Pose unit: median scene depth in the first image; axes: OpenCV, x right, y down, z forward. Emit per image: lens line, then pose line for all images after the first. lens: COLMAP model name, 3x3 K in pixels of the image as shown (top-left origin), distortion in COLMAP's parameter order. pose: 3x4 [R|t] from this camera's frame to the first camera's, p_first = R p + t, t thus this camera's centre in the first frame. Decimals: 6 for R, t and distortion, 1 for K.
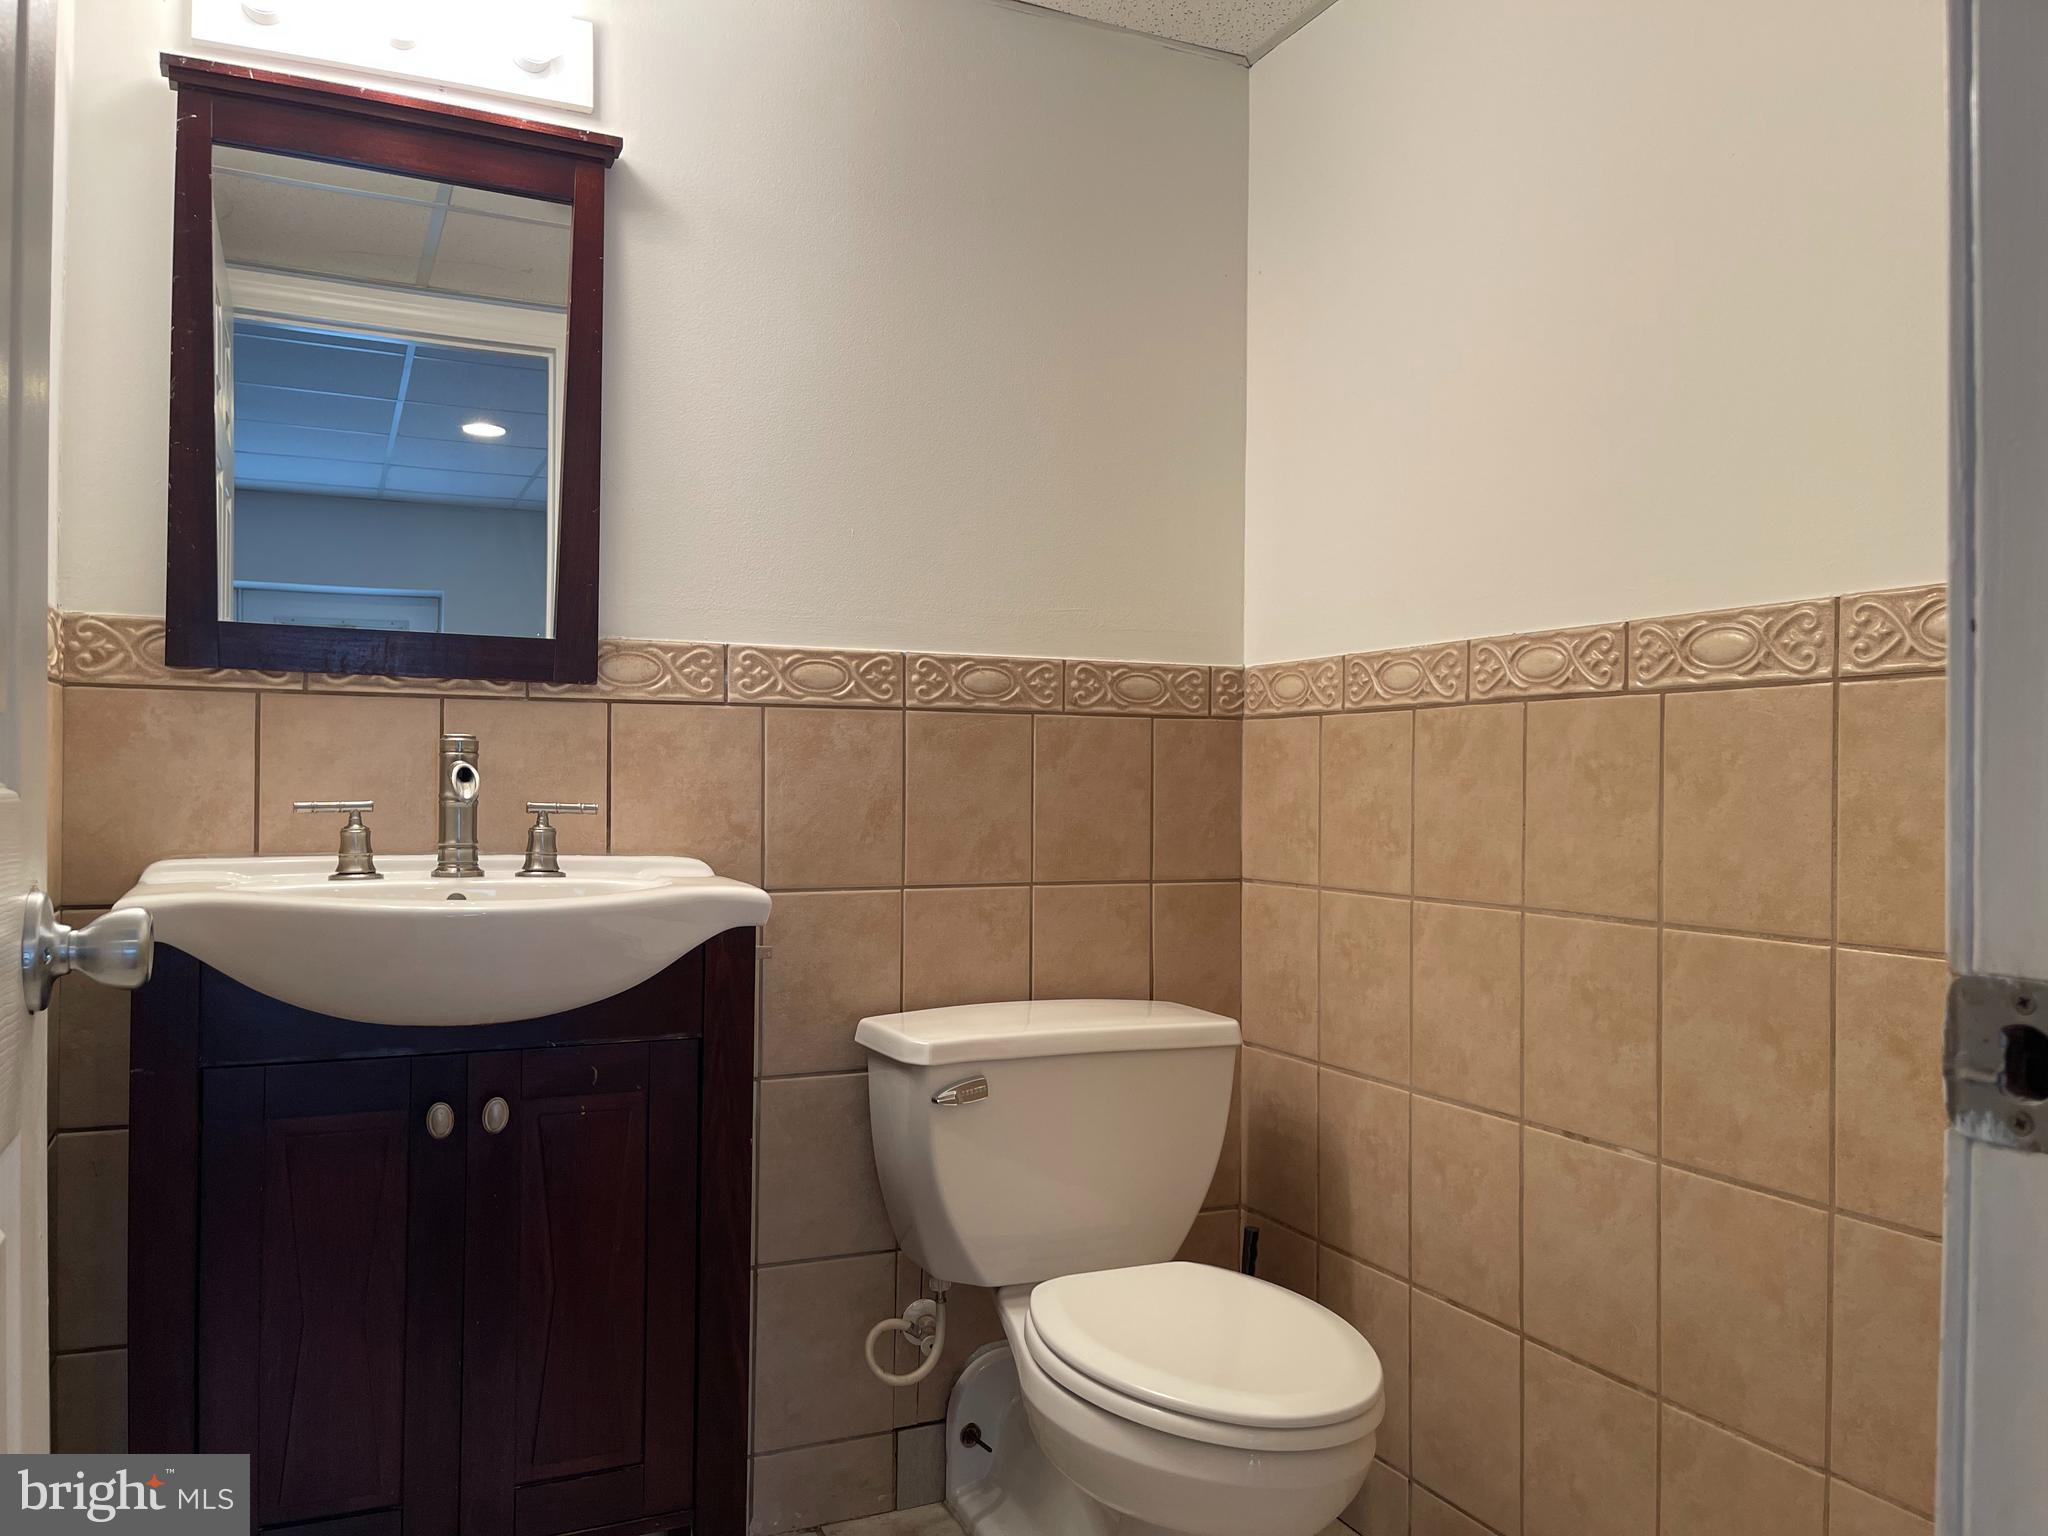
lens RADIAL K [[1542.0, 0, 1030.1], [0, 1542.0, 777.8], [0, 0, 1]] dist [0.077342, -0.097569]
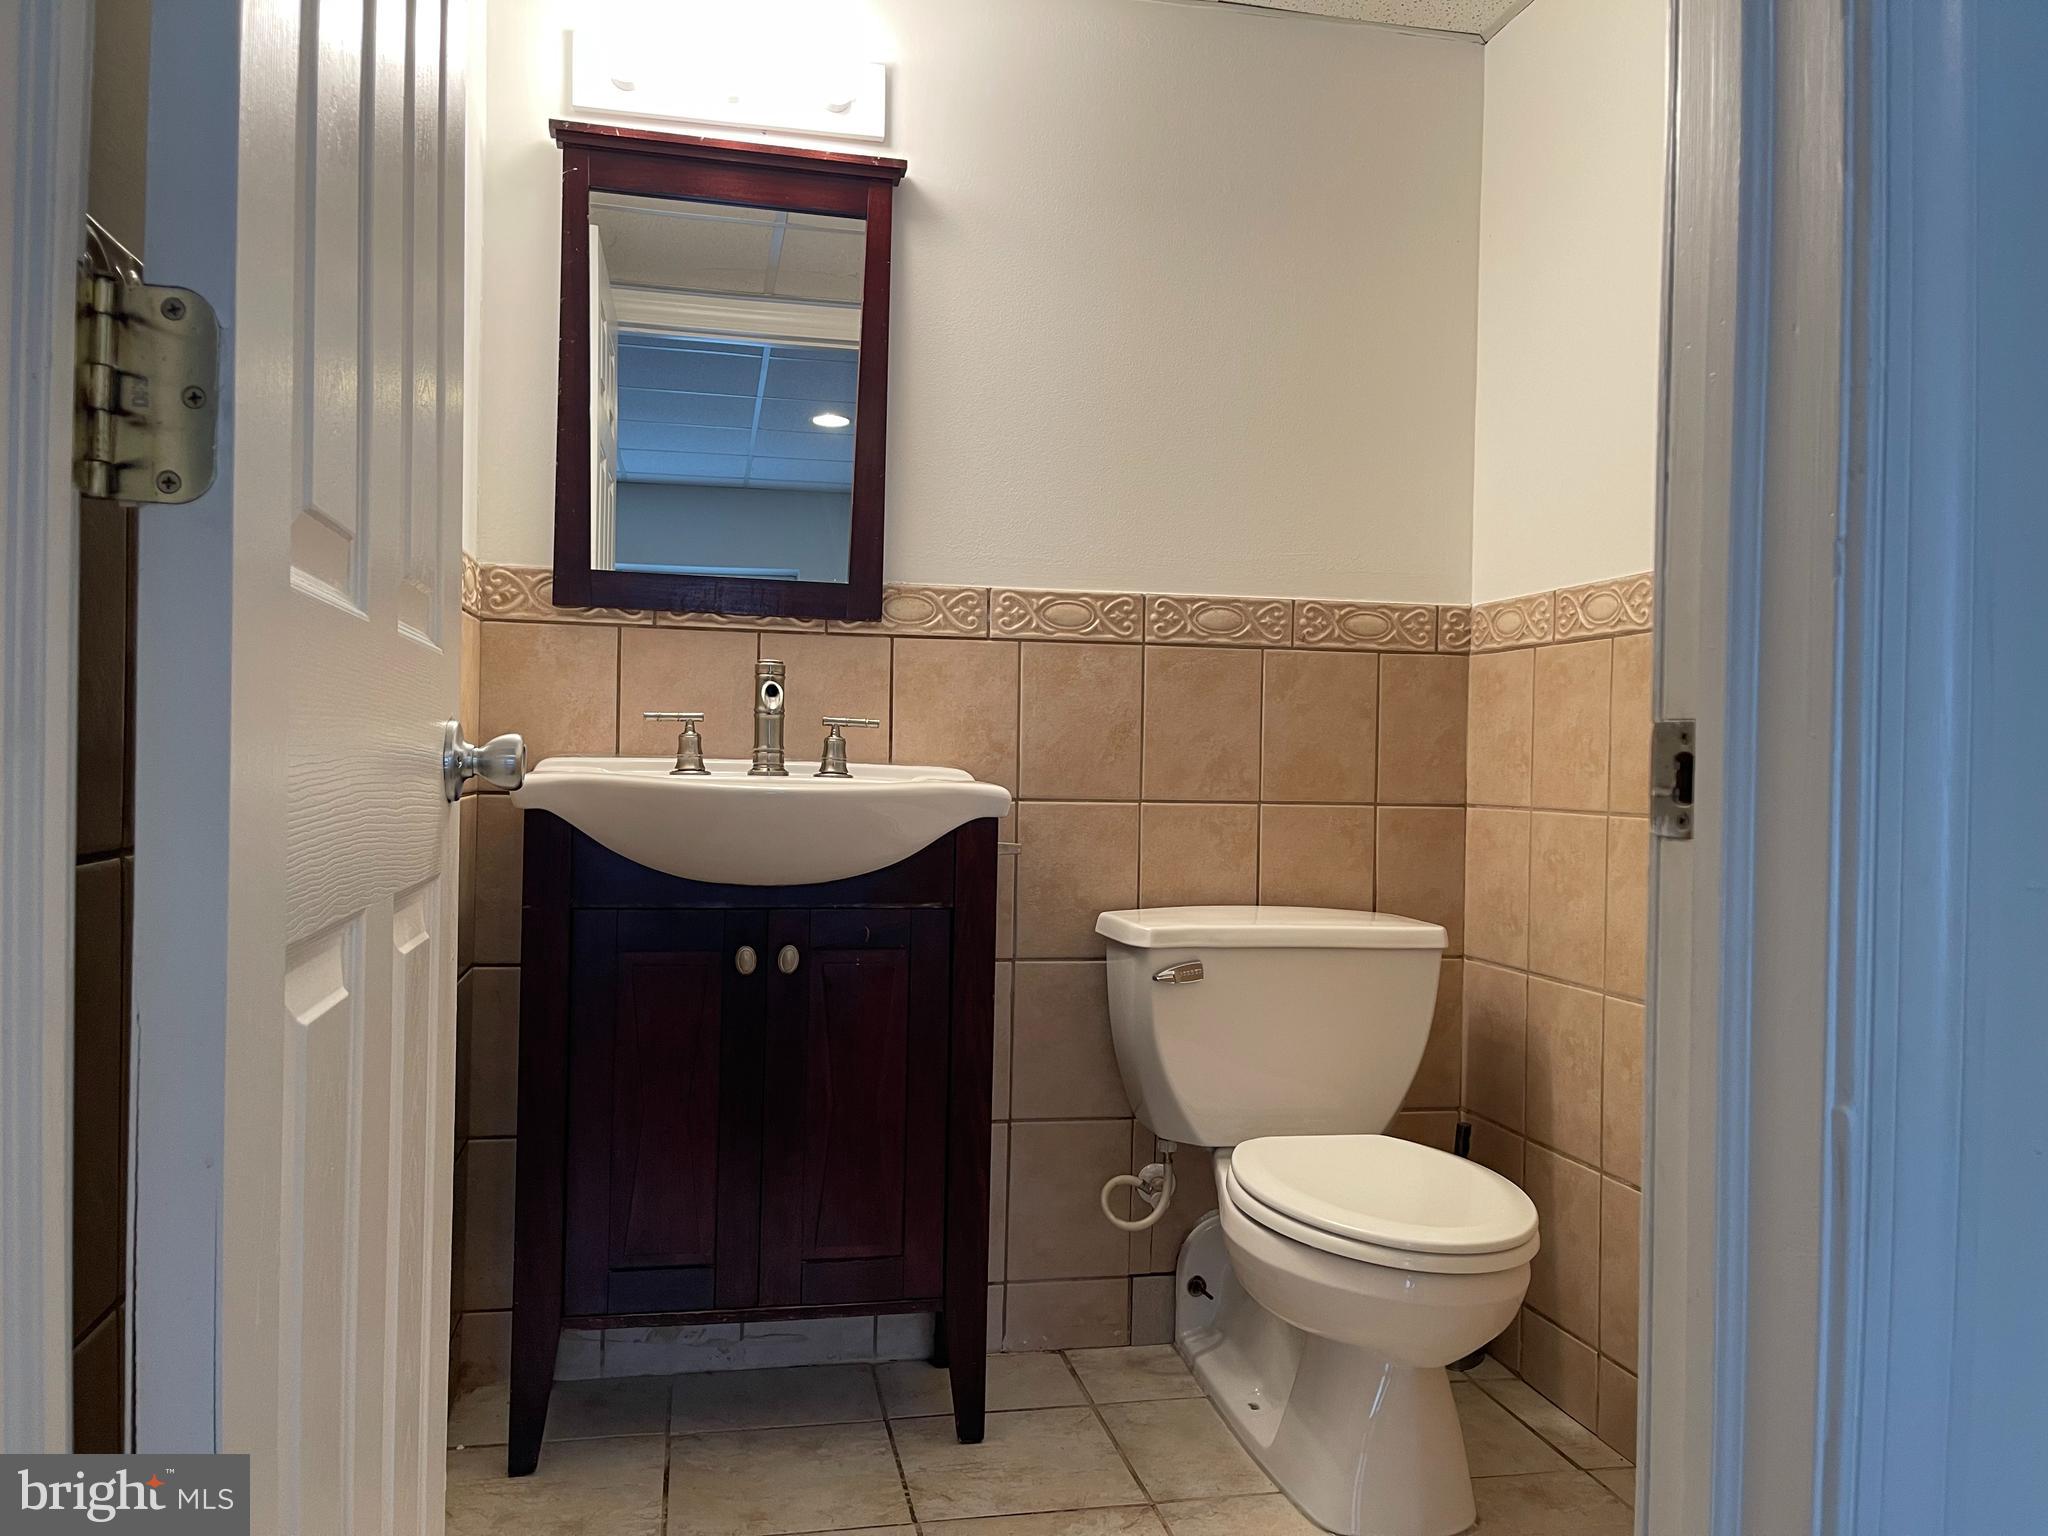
lens RADIAL K [[1542.0, 0, 1037.4], [0, 1542.0, 759.1], [0, 0, 1]] dist [0.077342, -0.097569]
pose [[0.976858, 0.009417, -0.213684, 0.093332], [-0.009417, 0.999955, 0.001015, 0.043607], [0.213684, 0.001021, 0.976902, -0.135639]]
